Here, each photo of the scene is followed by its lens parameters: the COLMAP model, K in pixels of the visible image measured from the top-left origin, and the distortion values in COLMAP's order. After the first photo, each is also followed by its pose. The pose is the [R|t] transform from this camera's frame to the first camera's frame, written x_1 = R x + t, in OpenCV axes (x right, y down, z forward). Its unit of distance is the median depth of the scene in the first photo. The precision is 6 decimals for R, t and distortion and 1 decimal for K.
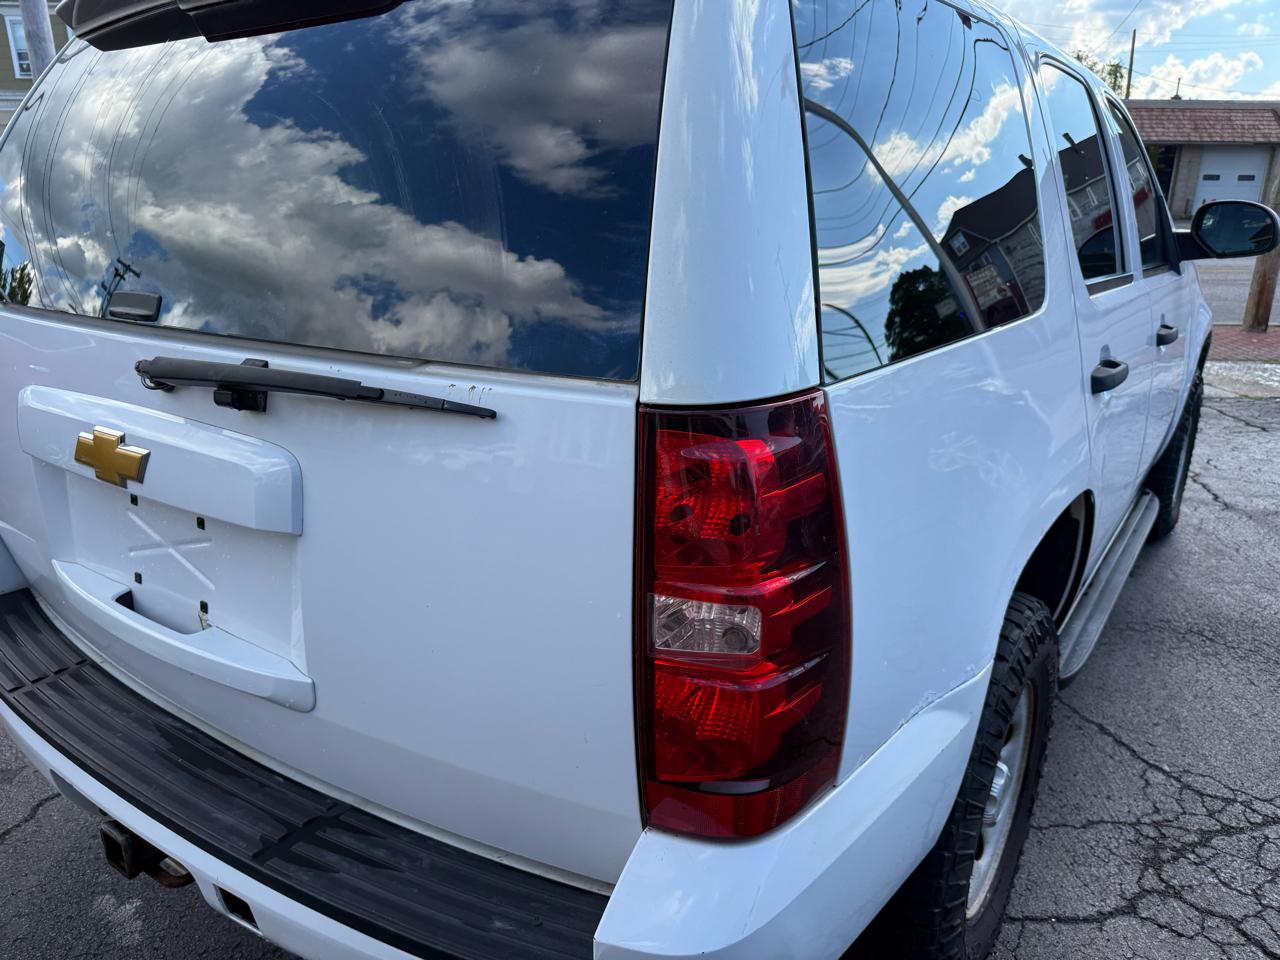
lens RADIAL K [[917.0, 0, 636.5], [0, 917.0, 484.6], [0, 0, 1]] dist [-0.050337, 0.044259]
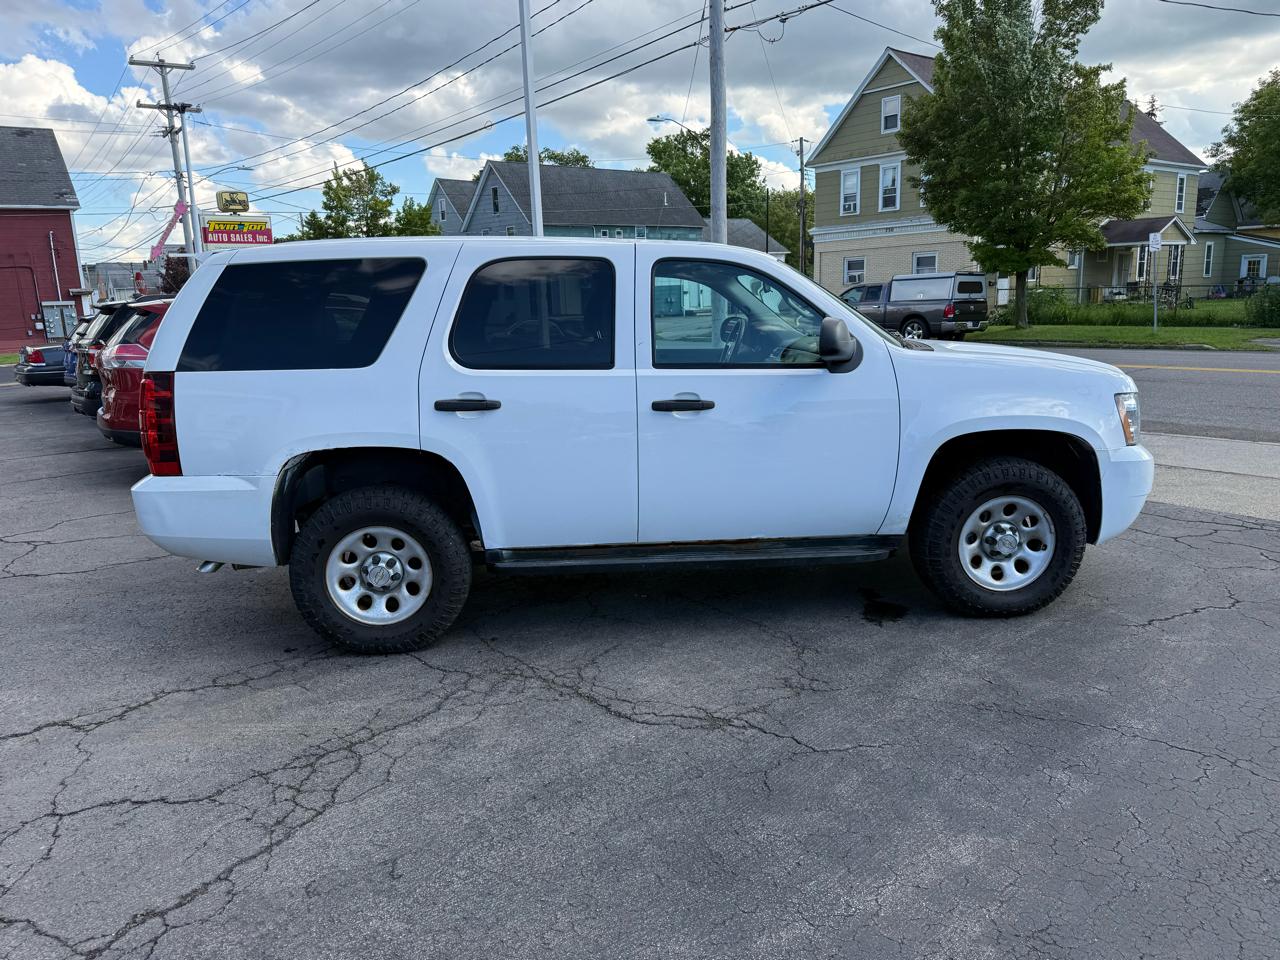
lens RADIAL K [[906.5, 0, 640.0], [0, 906.5, 480.0], [0, 0, 1]] dist [0.006825, -0.015475]
pose [[0.645179, 0.127187, -0.753370, 2.328289], [-0.209566, 0.977688, -0.014413, -0.005368], [0.734728, 0.167179, 0.657438, -0.045782]]
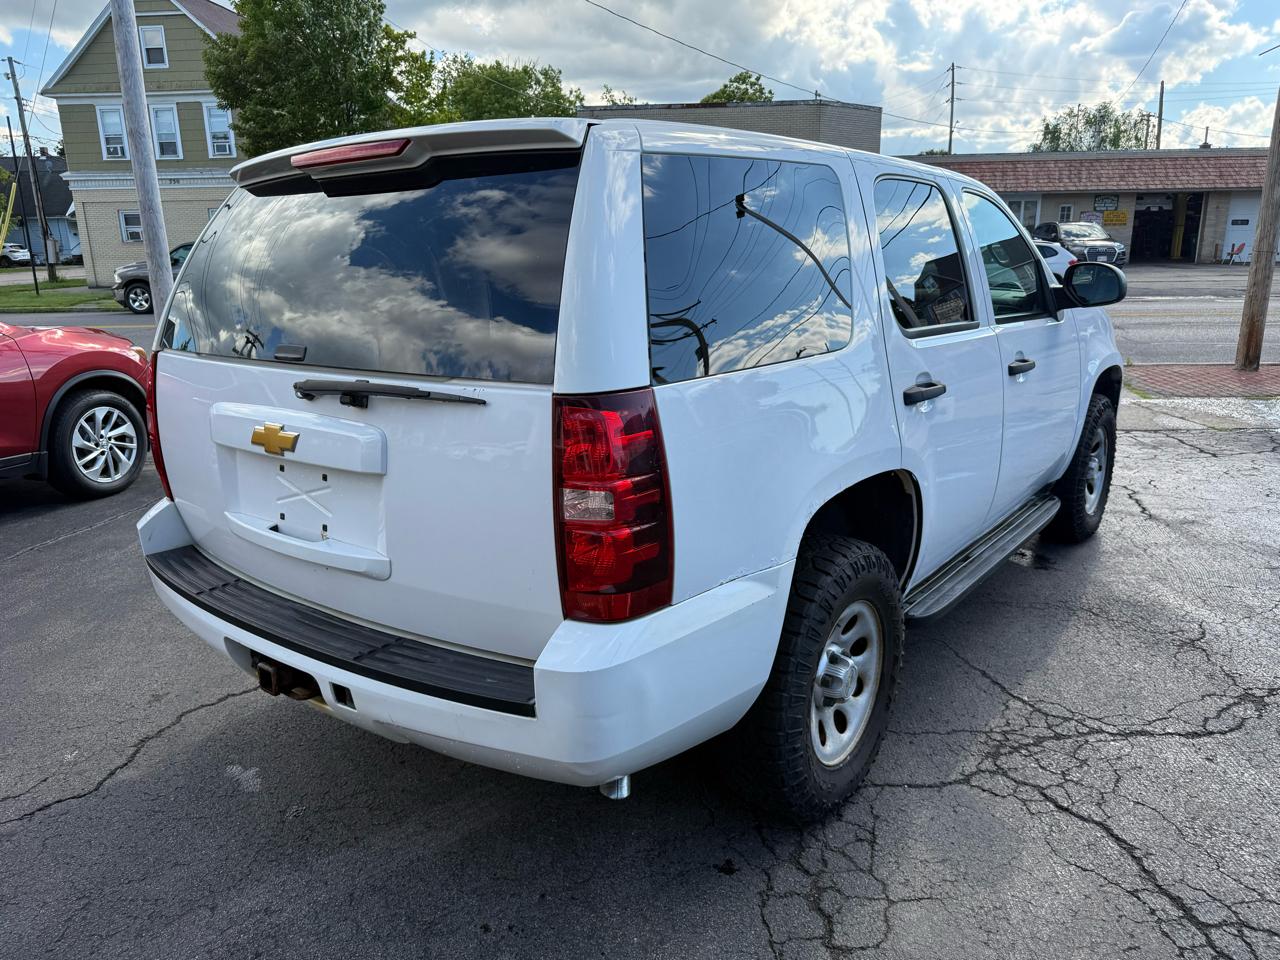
lens RADIAL K [[899.8, 0, 631.1], [0, 899.8, 475.7], [0, 0, 1]] dist [0.024813, -0.032425]
pose [[0.998403, -0.009211, -0.055741, 0.120685], [0.005525, 0.997809, -0.065924, 0.095582], [0.056226, 0.065511, 0.996267, -0.413985]]
